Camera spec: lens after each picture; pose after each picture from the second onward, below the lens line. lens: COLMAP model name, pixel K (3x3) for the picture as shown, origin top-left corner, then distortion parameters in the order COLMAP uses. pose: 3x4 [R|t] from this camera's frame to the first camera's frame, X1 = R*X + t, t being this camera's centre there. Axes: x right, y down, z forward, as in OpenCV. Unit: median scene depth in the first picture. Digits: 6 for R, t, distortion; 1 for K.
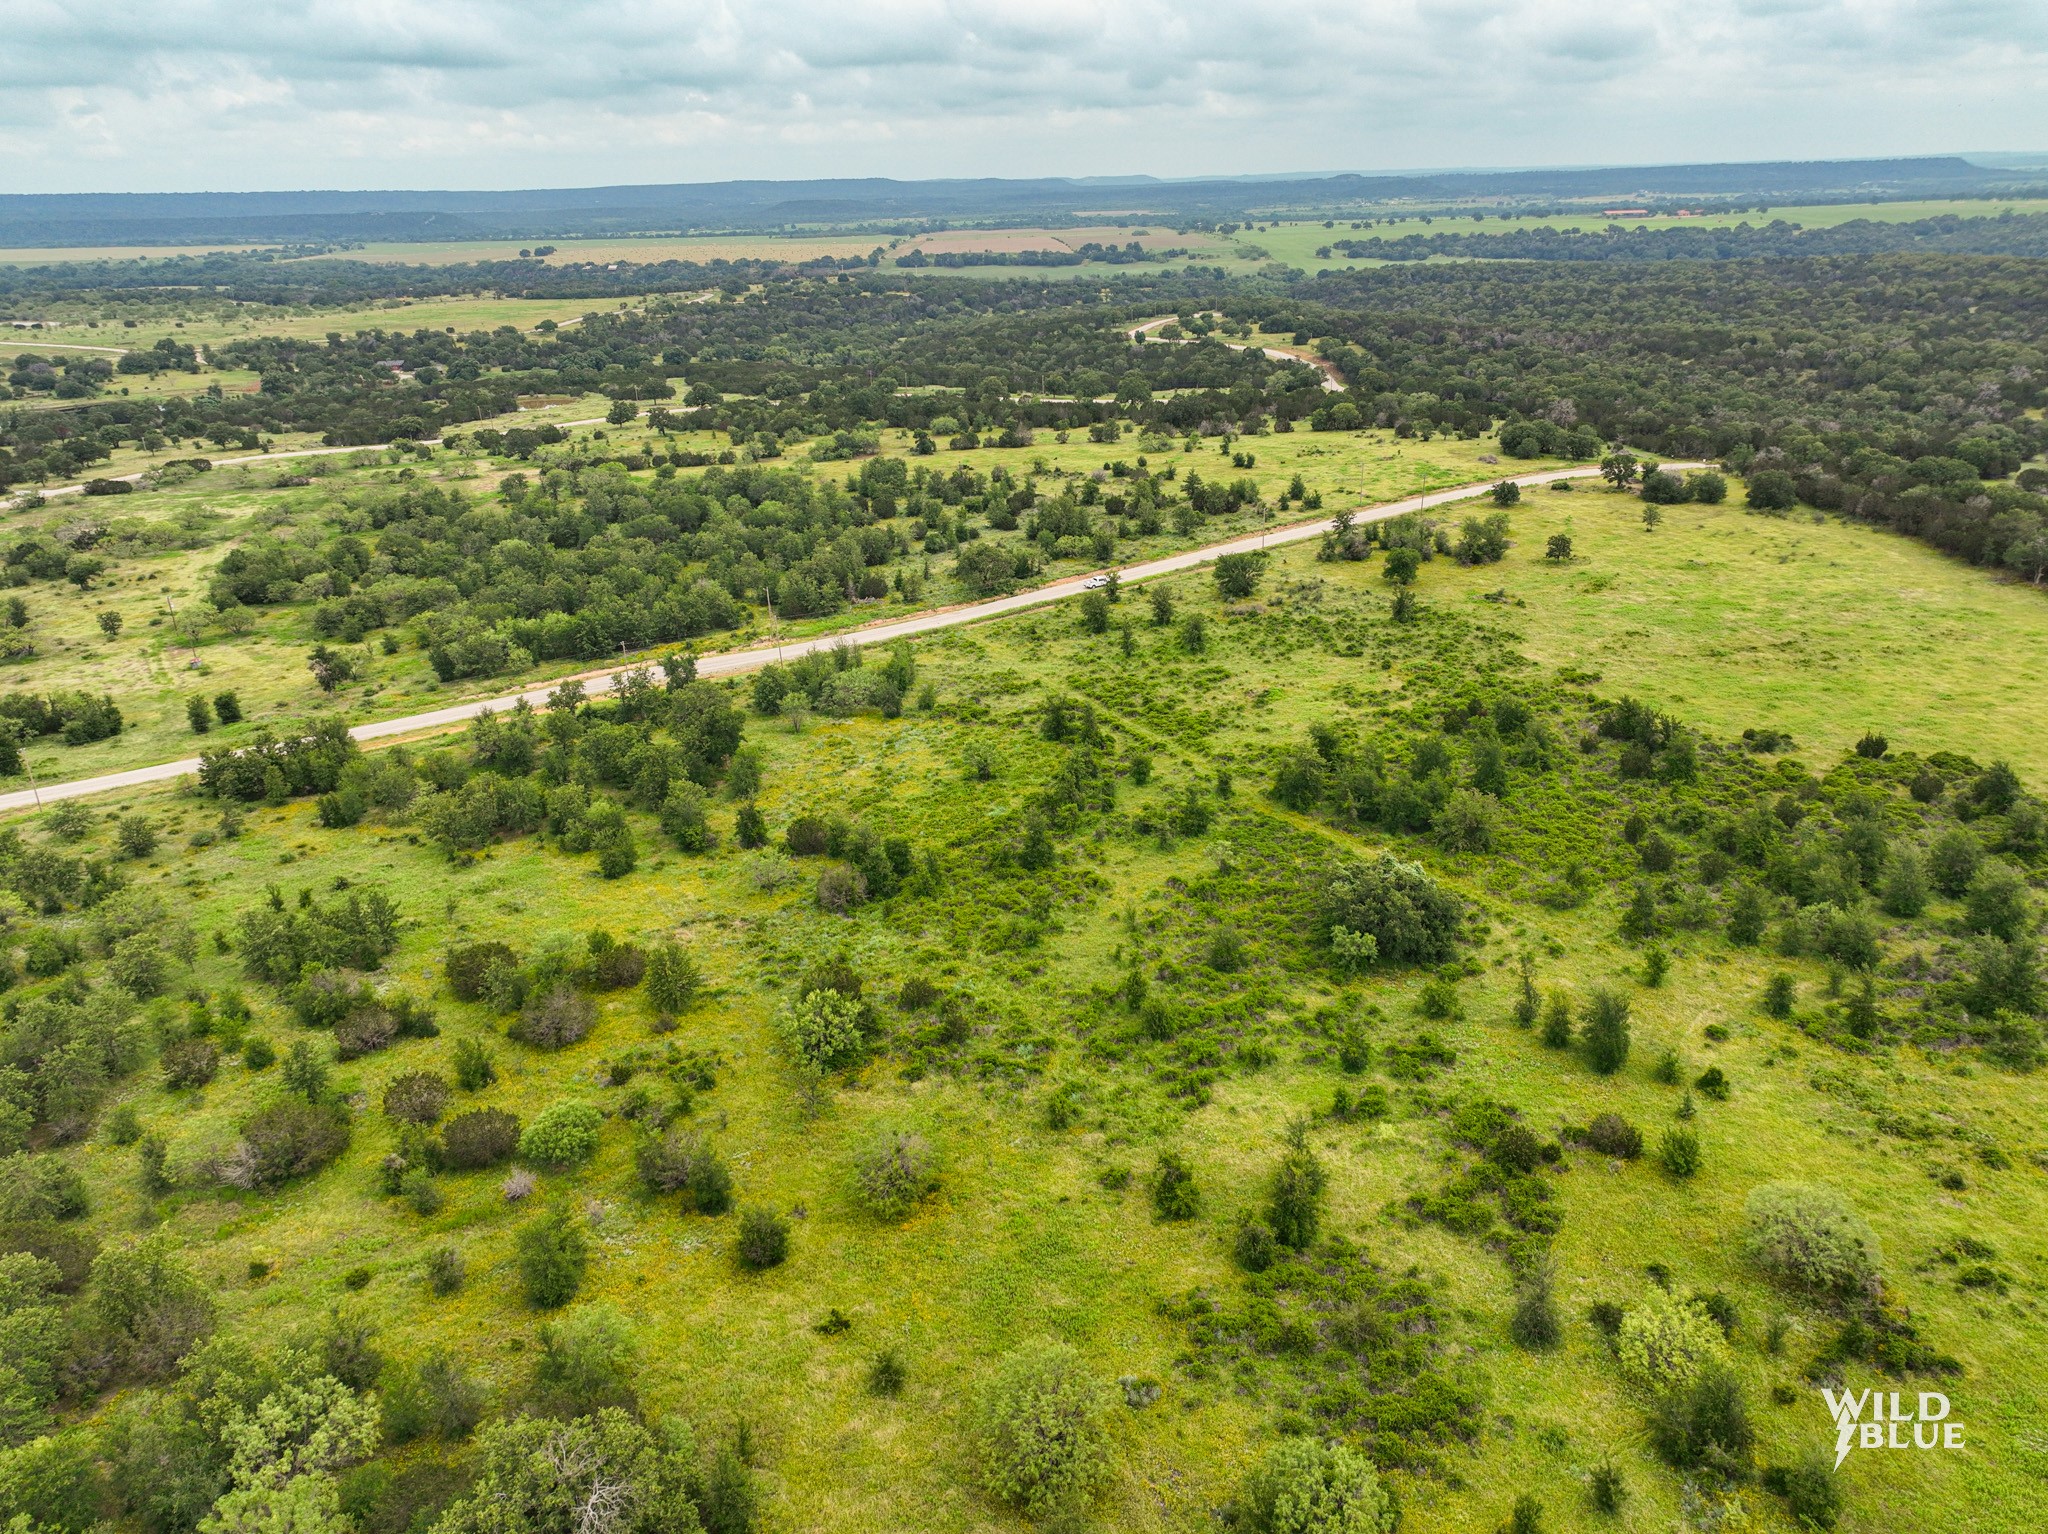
lens RADIAL K [[1453.5, 0, 1035.3], [0, 1453.5, 706.4], [0, 0, 1]] dist [0.001142, 0.014549]
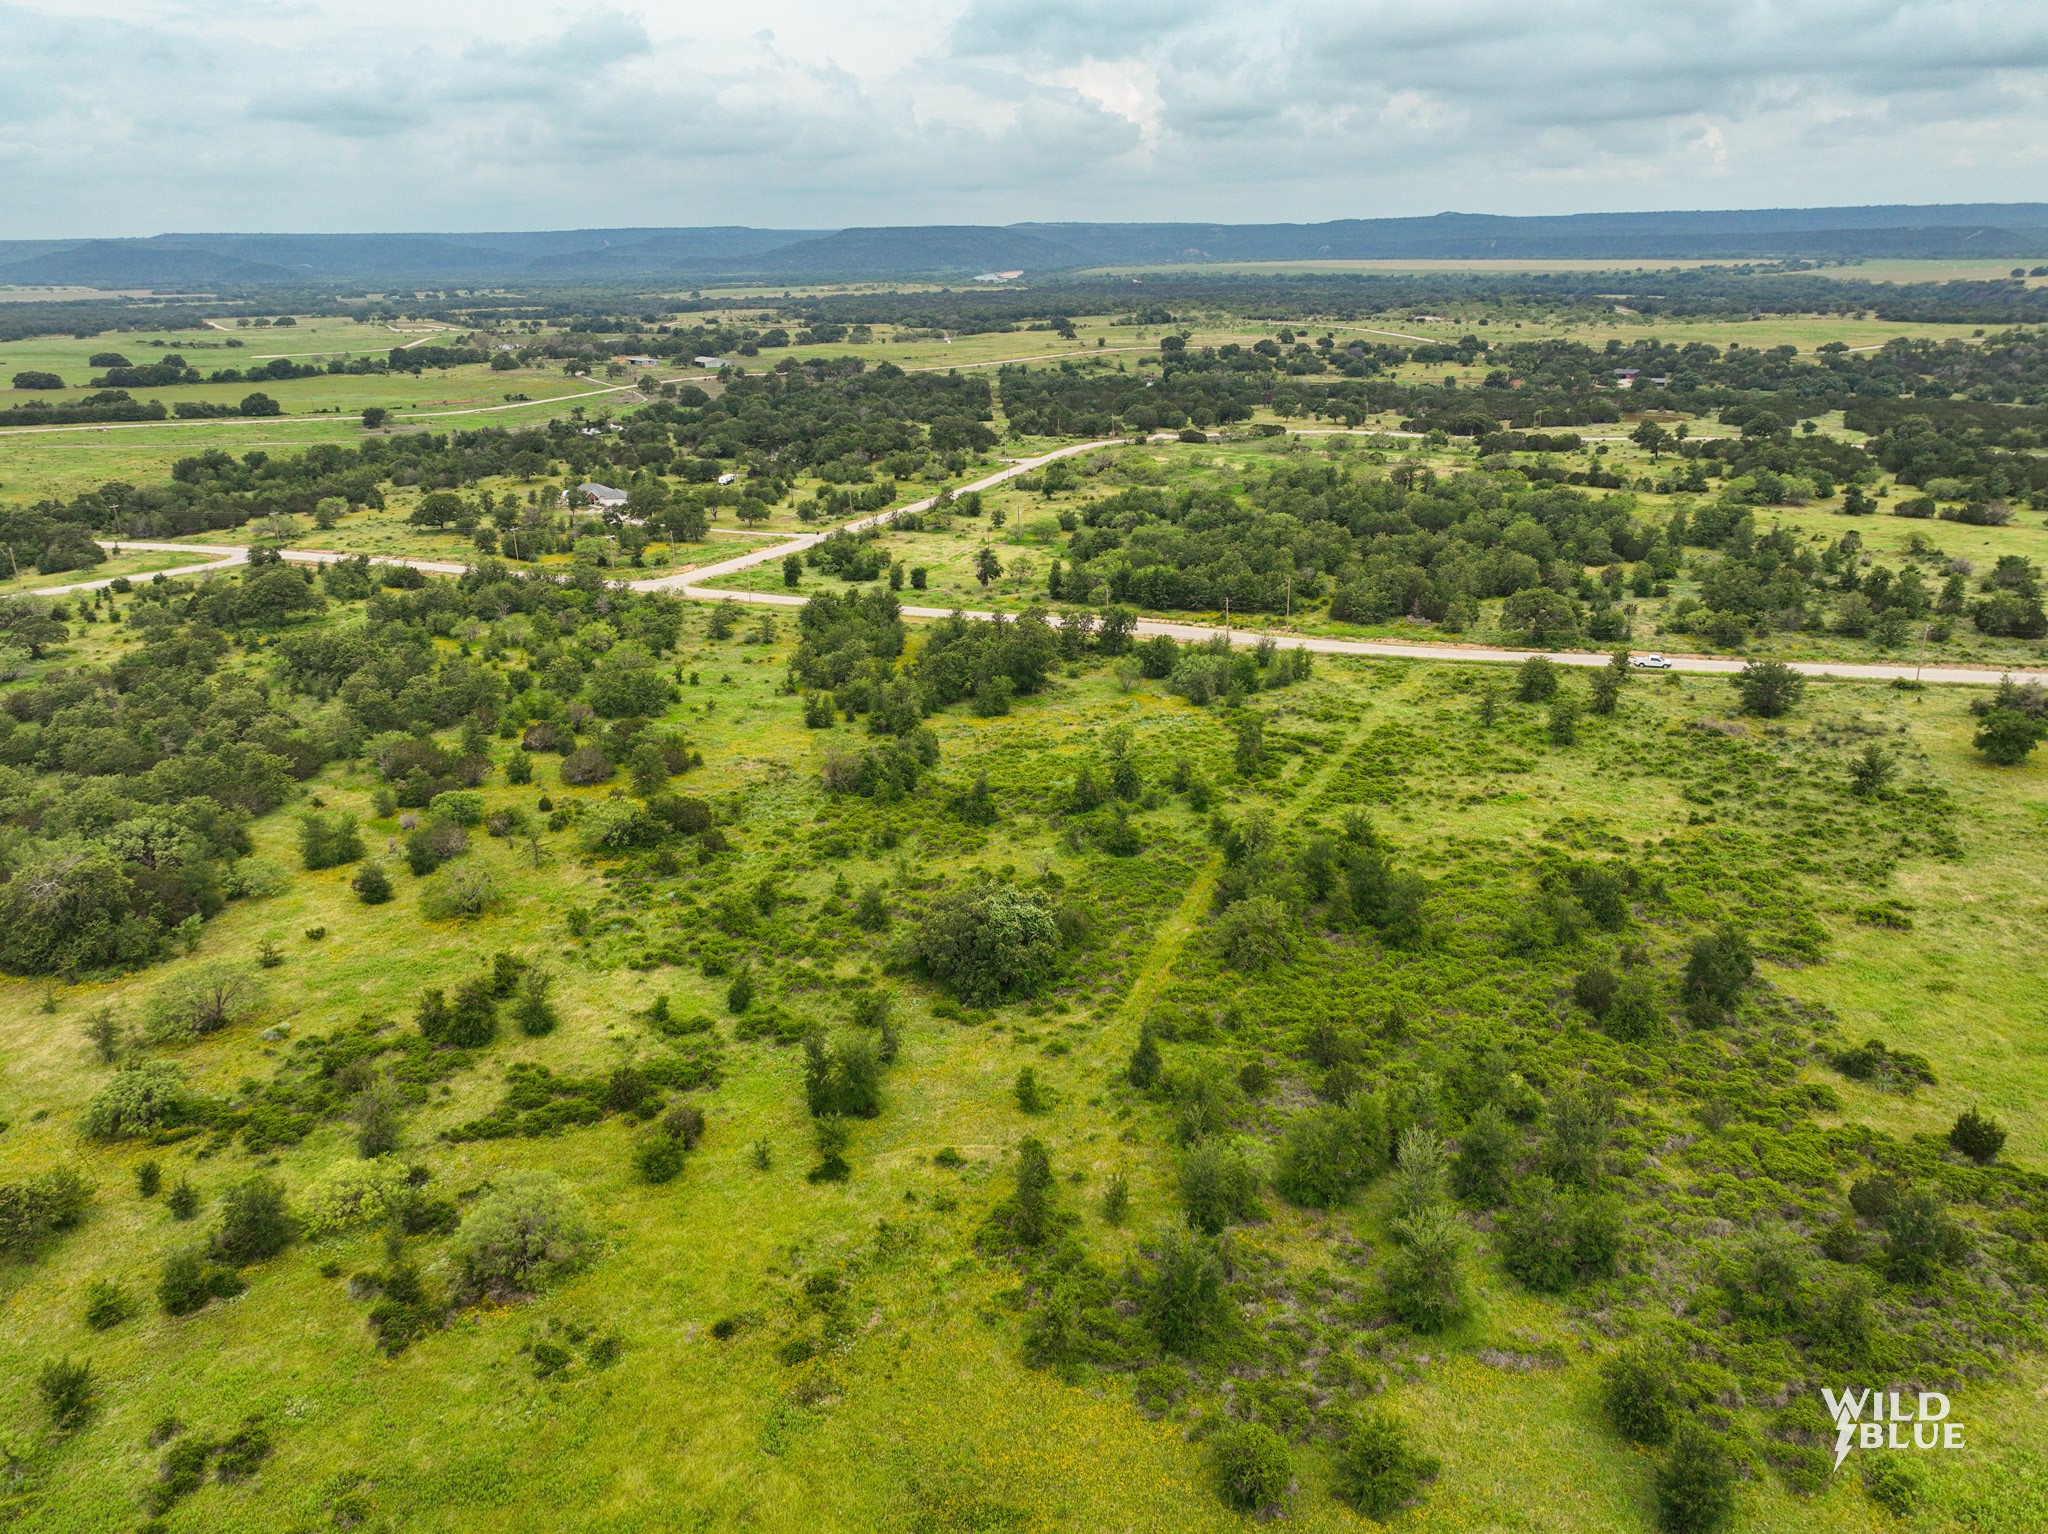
lens RADIAL K [[1453.5, 0, 1060.0], [0, 1453.5, 712.6], [0, 0, 1]] dist [0.001142, 0.014549]
pose [[0.576404, 0.265573, -0.772806, 0.186970], [-0.270317, 0.954441, 0.126374, -0.026337], [0.771160, 0.136060, 0.621933, 0.080782]]
